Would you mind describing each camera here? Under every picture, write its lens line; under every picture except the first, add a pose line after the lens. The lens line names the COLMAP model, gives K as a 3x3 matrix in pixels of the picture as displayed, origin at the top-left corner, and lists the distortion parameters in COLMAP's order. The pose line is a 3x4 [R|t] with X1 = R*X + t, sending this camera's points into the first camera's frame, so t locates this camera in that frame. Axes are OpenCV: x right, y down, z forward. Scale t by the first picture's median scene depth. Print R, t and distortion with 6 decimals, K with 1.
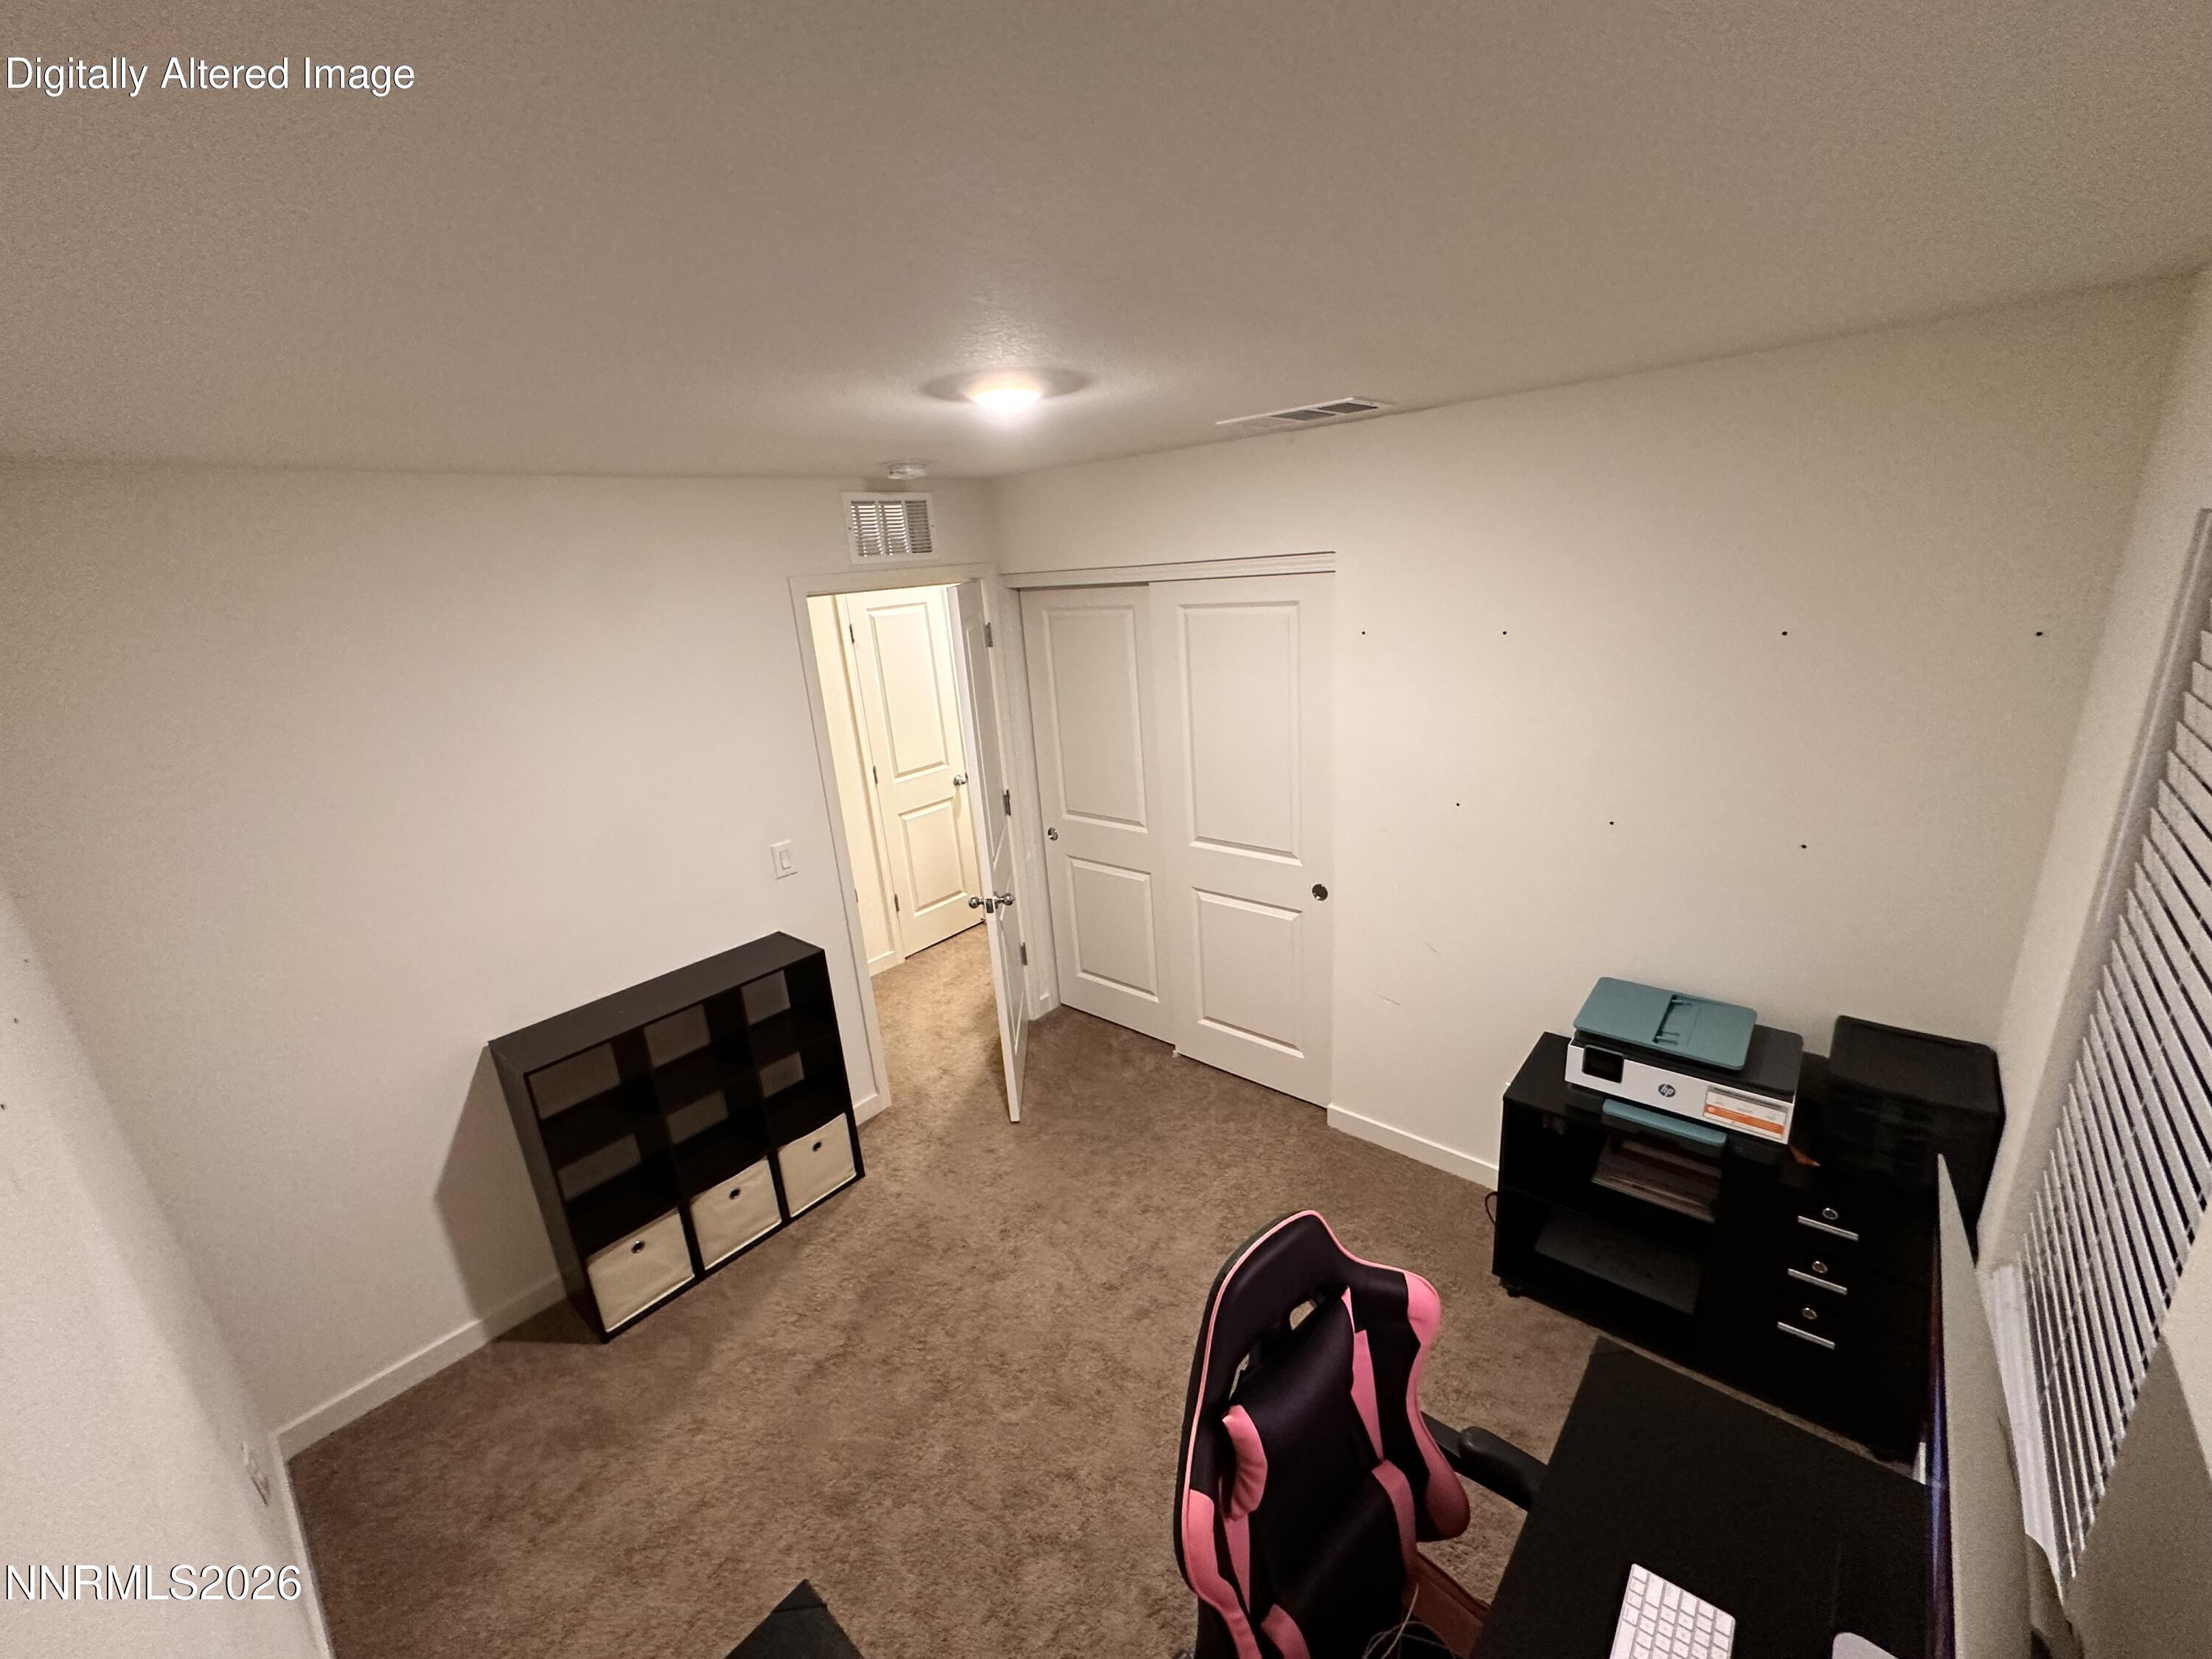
lens RADIAL K [[883.0, 0, 1106.0], [0, 883.0, 829.5], [0, 0, 1]] dist [-0.002739, 0.000312]
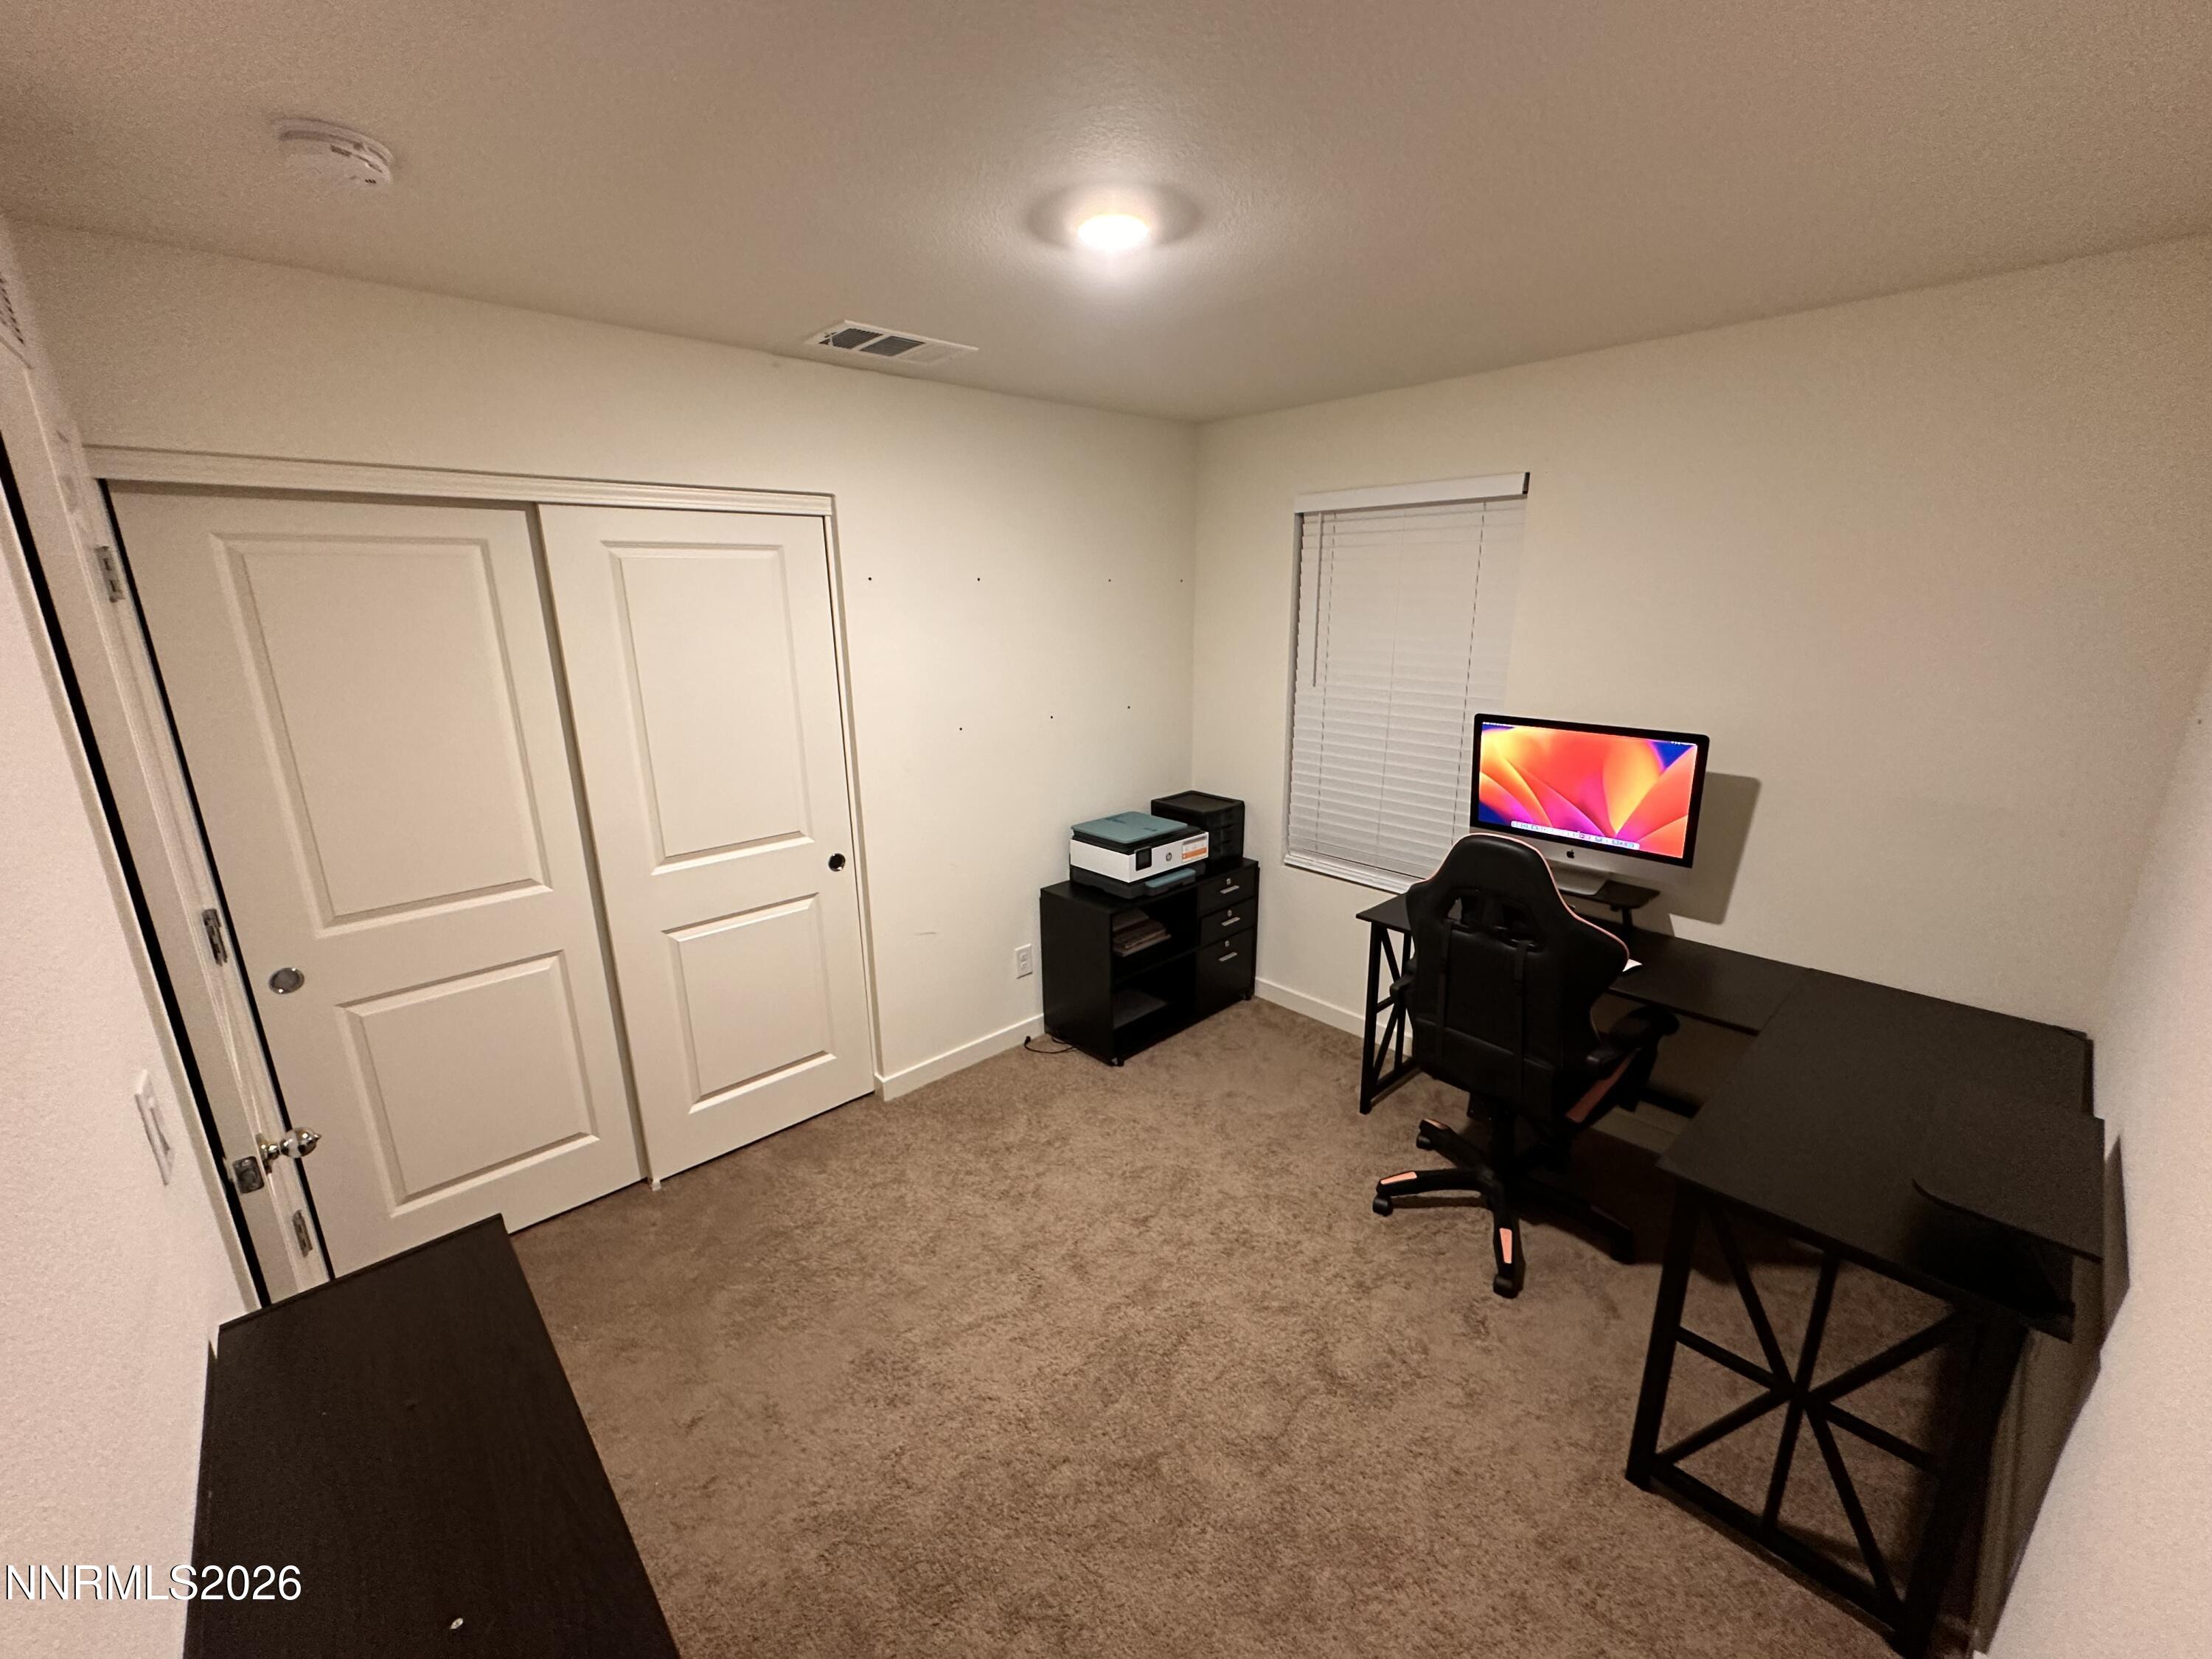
lens RADIAL K [[883.0, 0, 1106.0], [0, 883.0, 829.5], [0, 0, 1]] dist [-0.002739, 0.000312]
pose [[0.103145, -0.187511, 0.976832, -0.624401], [0.294341, 0.943840, 0.150098, -0.018035], [-0.950118, 0.272040, 0.152545, 0.562876]]
